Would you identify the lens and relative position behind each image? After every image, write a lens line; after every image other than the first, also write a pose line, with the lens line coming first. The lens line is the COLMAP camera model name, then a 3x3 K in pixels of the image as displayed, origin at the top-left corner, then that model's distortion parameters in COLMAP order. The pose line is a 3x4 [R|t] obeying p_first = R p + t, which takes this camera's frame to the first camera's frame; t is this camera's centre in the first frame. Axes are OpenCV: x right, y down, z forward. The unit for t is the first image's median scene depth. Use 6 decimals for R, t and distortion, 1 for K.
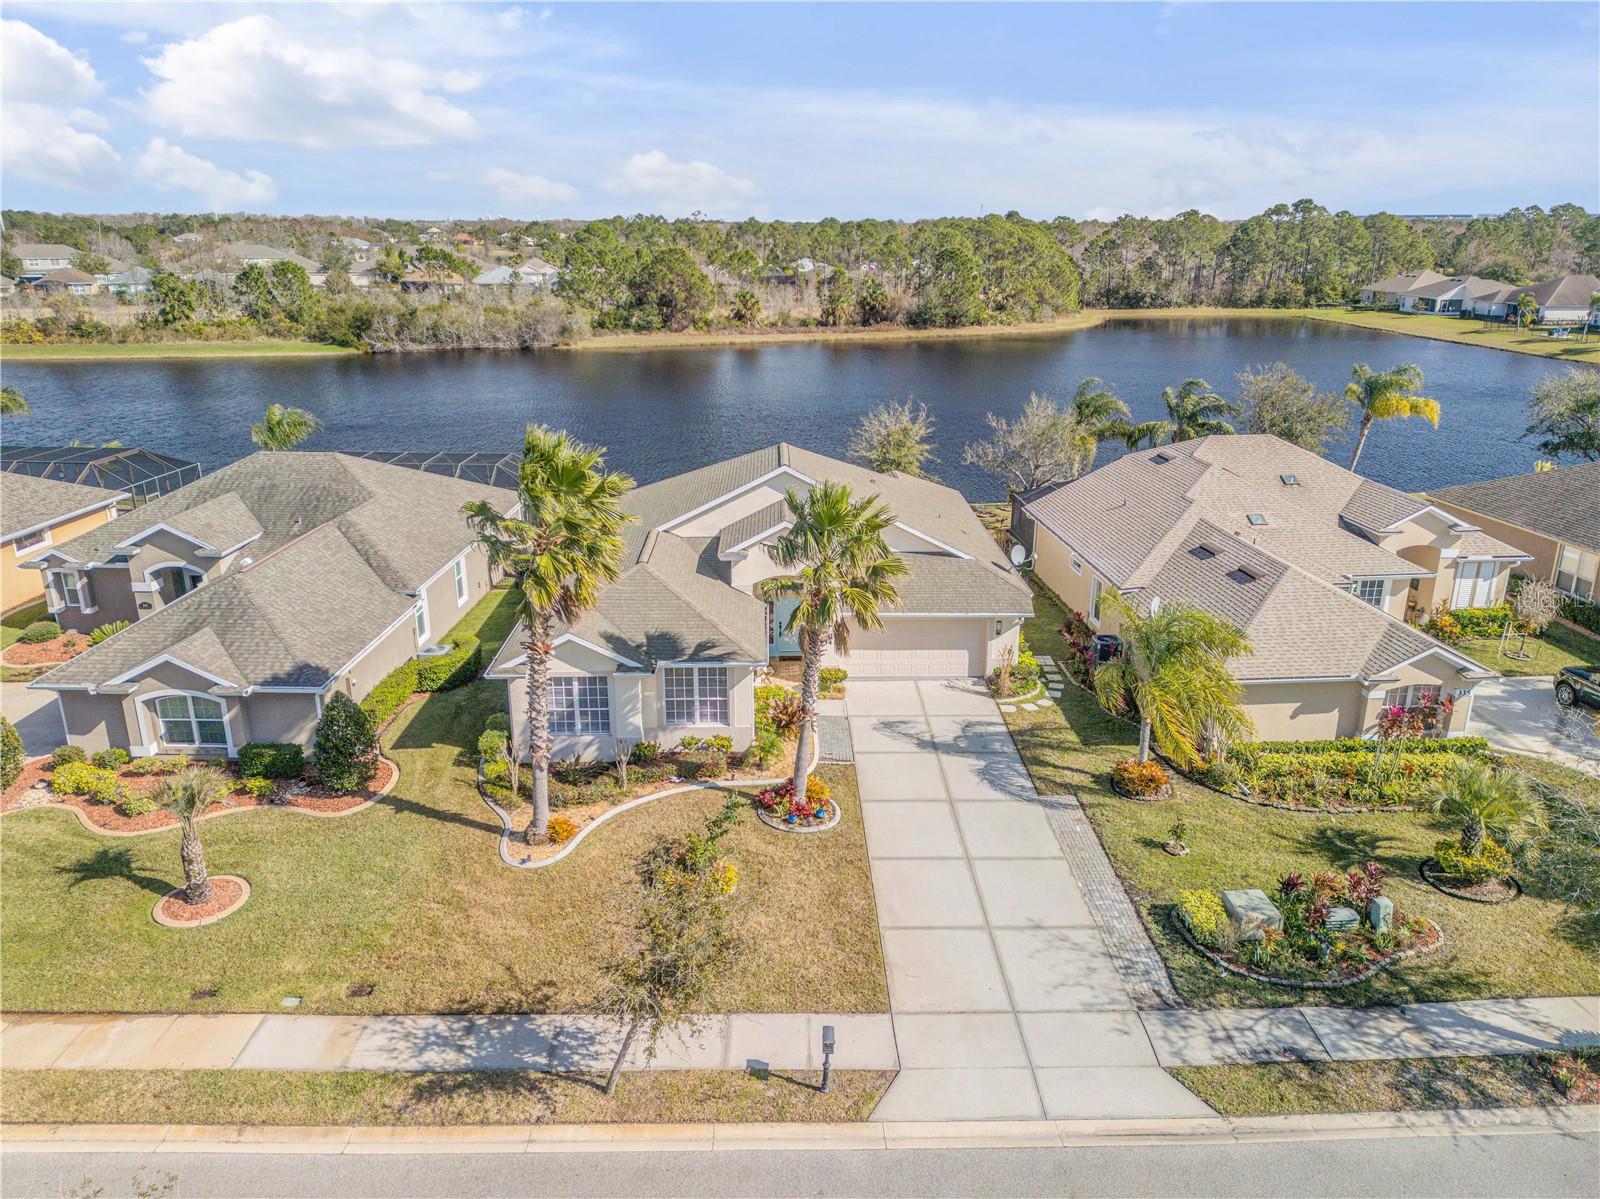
lens RADIAL K [[1109.2, 0, 798.8], [0, 1109.2, 600.5], [0, 0, 1]] dist [0.004555, -0.012946]
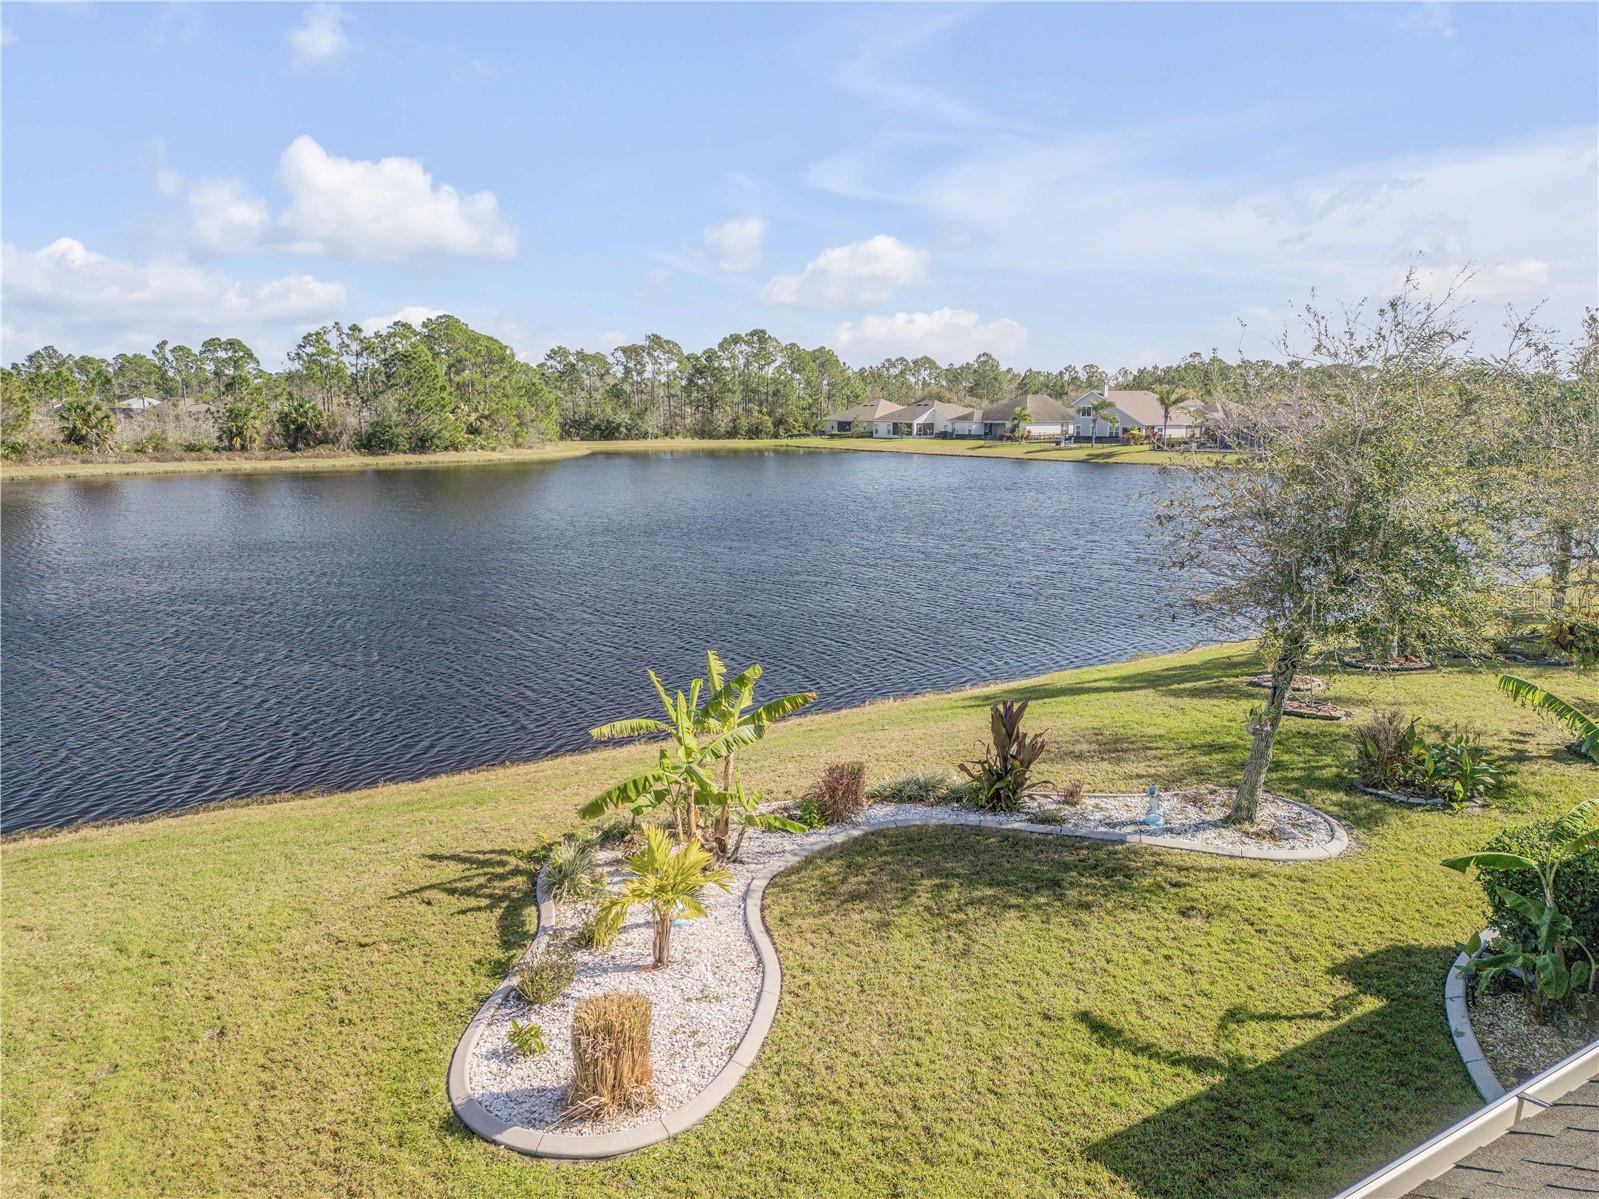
lens RADIAL K [[1108.5, 0, 799.6], [0, 1108.5, 600.1], [0, 0, 1]] dist [0.004555, -0.012946]
pose [[0.856992, -0.083592, 0.508505, -0.026532], [0.157091, 0.982168, -0.103292, -0.033265], [-0.490803, 0.168402, 0.854841, 0.251229]]
